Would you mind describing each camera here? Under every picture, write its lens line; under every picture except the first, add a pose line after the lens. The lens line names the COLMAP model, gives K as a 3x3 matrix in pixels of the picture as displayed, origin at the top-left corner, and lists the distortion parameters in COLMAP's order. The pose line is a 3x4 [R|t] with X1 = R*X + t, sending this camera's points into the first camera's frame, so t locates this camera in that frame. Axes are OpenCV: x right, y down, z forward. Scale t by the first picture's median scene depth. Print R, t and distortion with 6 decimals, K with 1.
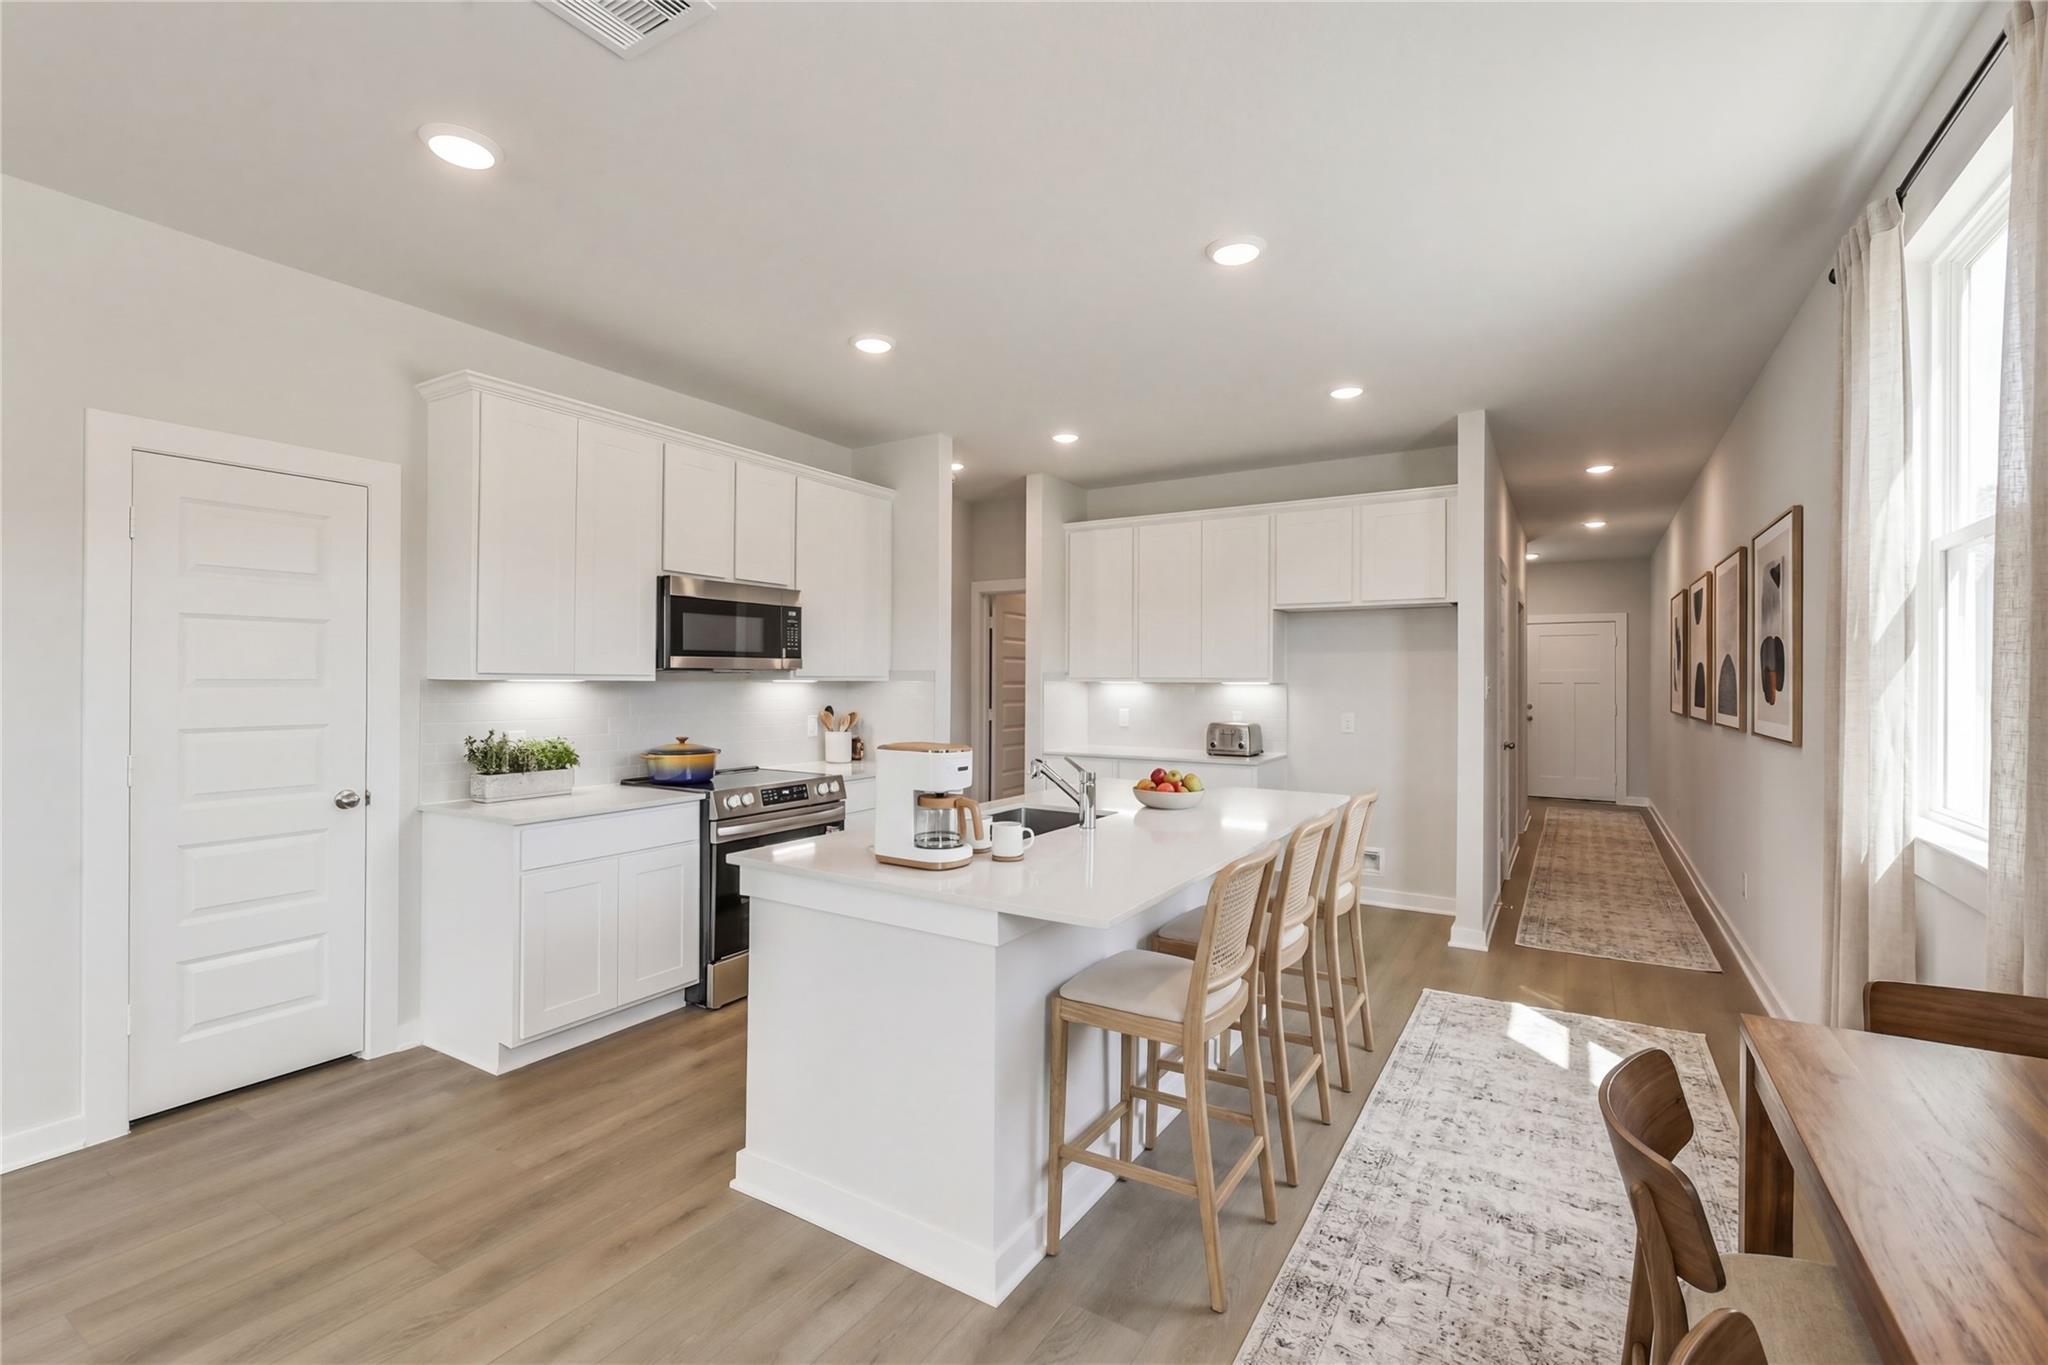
lens RADIAL K [[883.0, 0, 1022.8], [0, 883.0, 685.0], [0, 0, 1]] dist [-0.002080, -0.000249]
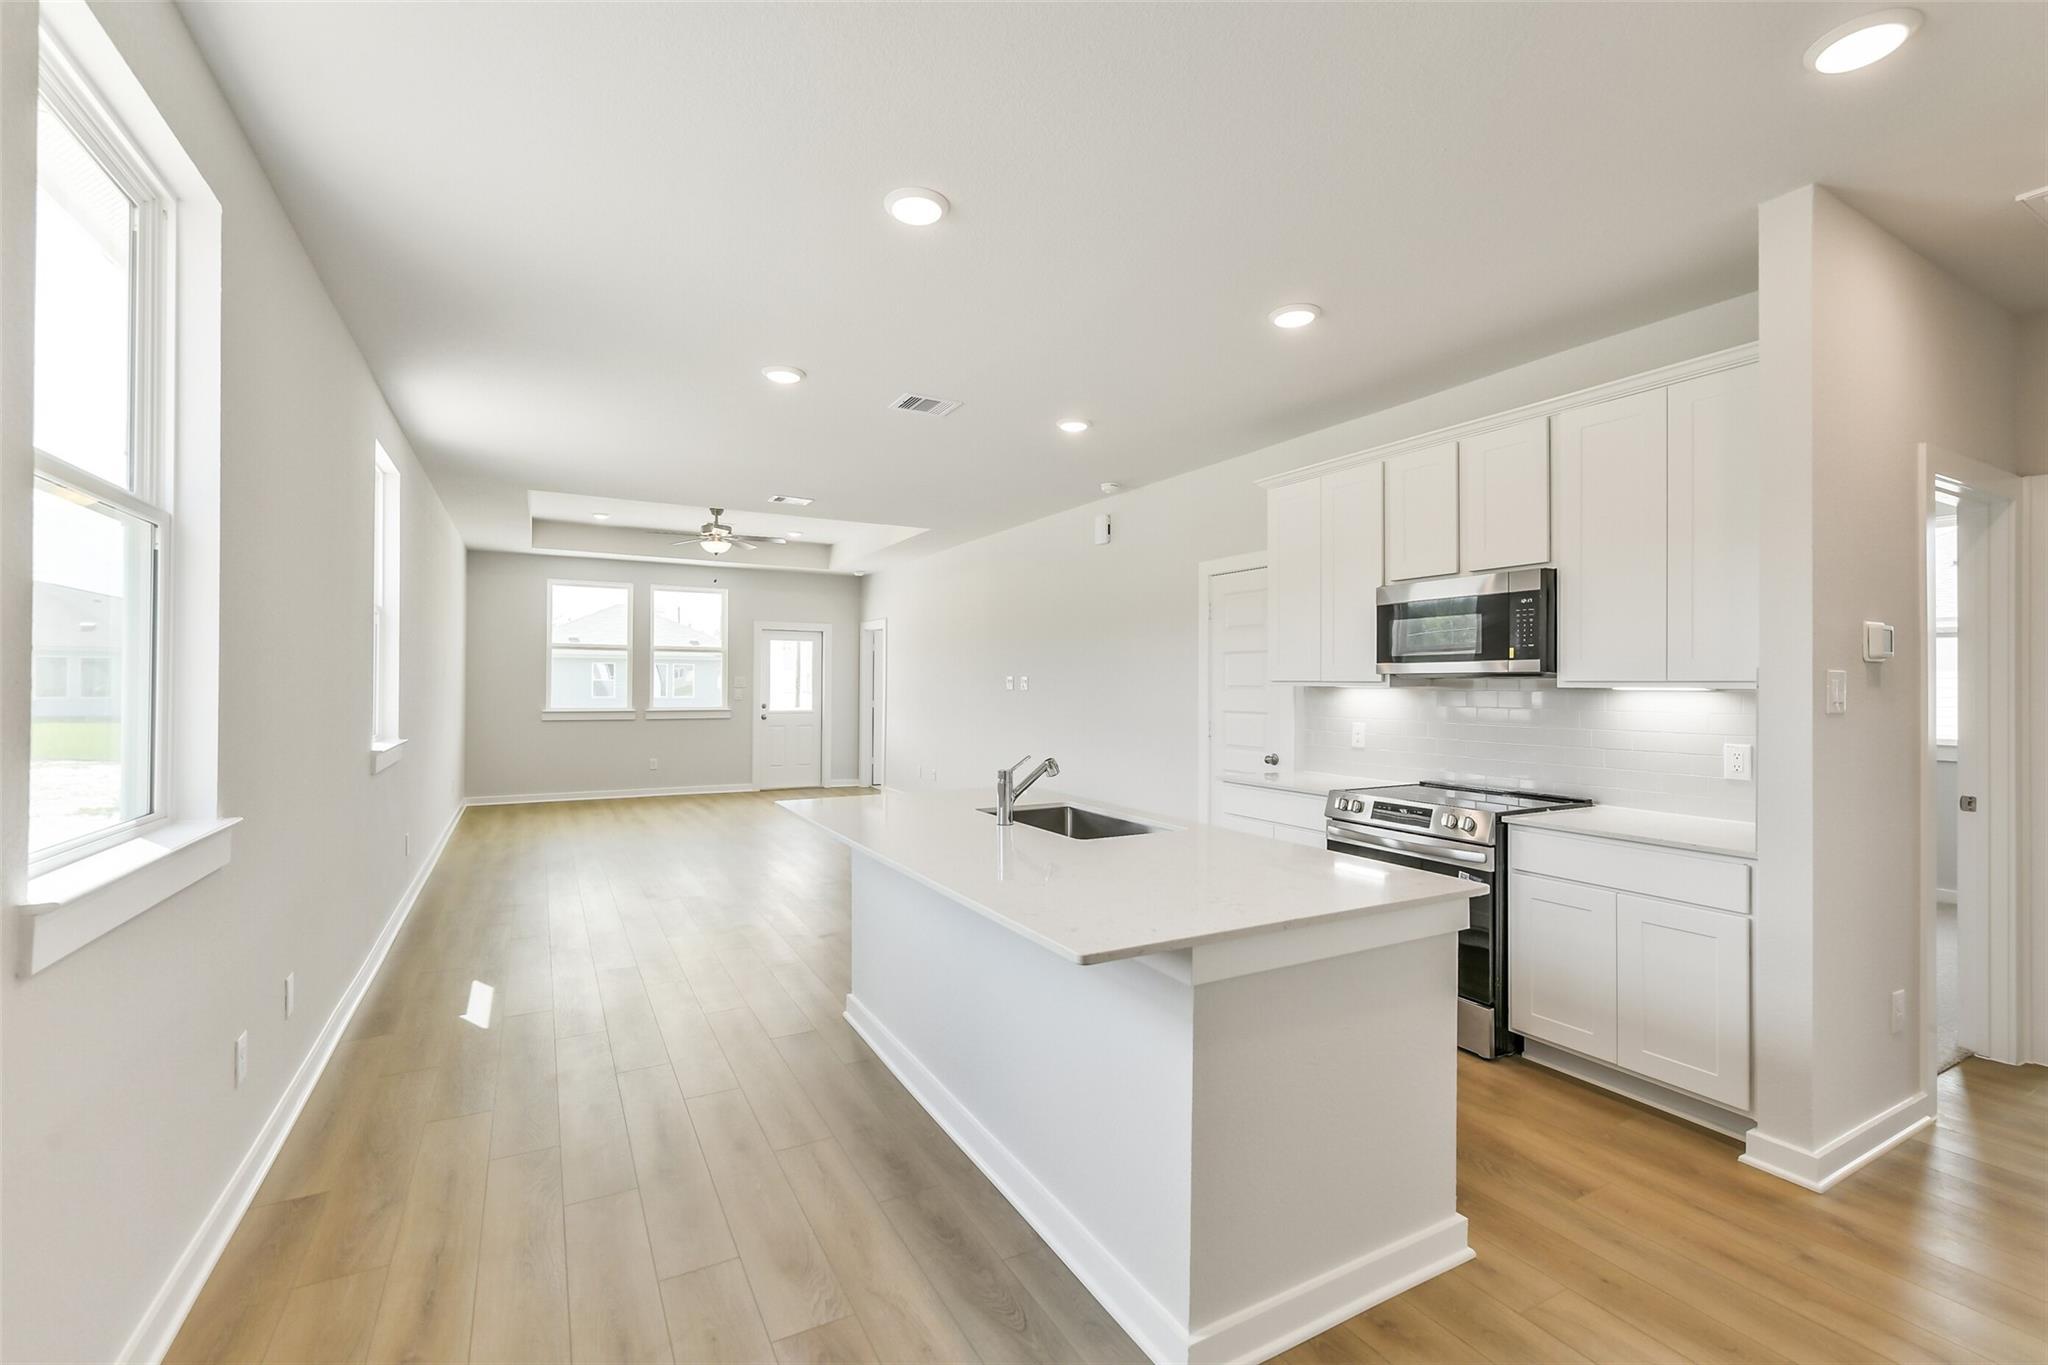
lens RADIAL K [[883.0, 0, 1025.8], [0, 883.0, 683.4], [0, 0, 1]] dist [-0.002080, -0.000249]
pose [[-0.487000, -0.004141, -0.873392, 0.640175], [-0.008044, 0.999968, -0.000256, -0.004756], [0.873365, 0.006901, -0.487017, 1.012233]]
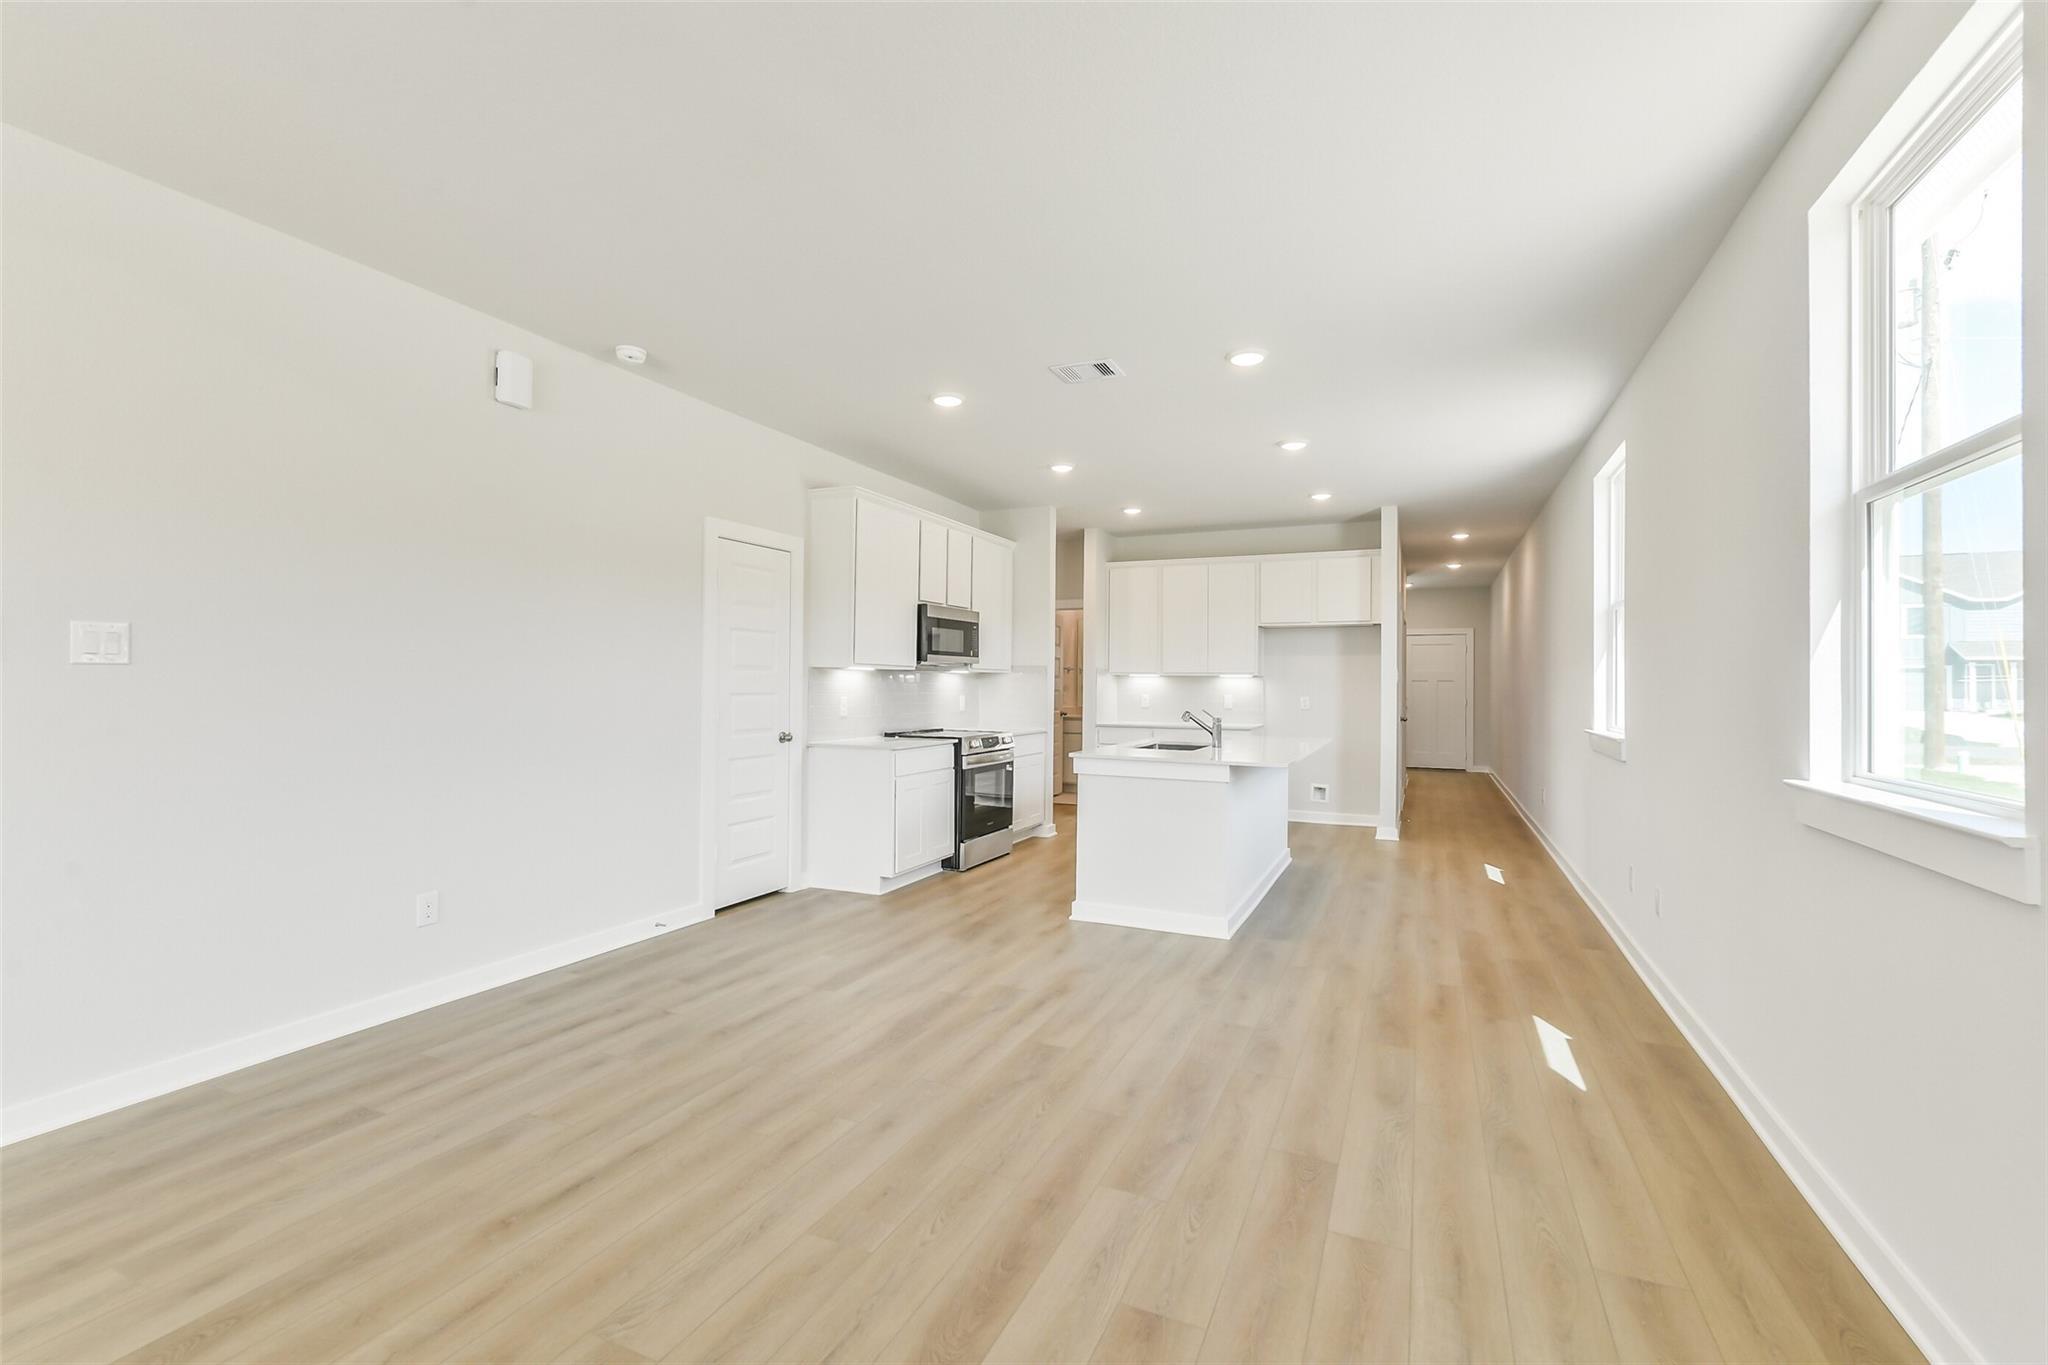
lens RADIAL K [[883.0, 0, 1026.7], [0, 883.0, 686.4], [0, 0, 1]] dist [-0.002080, -0.000249]
pose [[0.990683, 0.002750, 0.136159, -0.385346], [-0.002676, 0.999996, -0.000723, 0.023155], [-0.136161, 0.000352, 0.990687, -0.533244]]
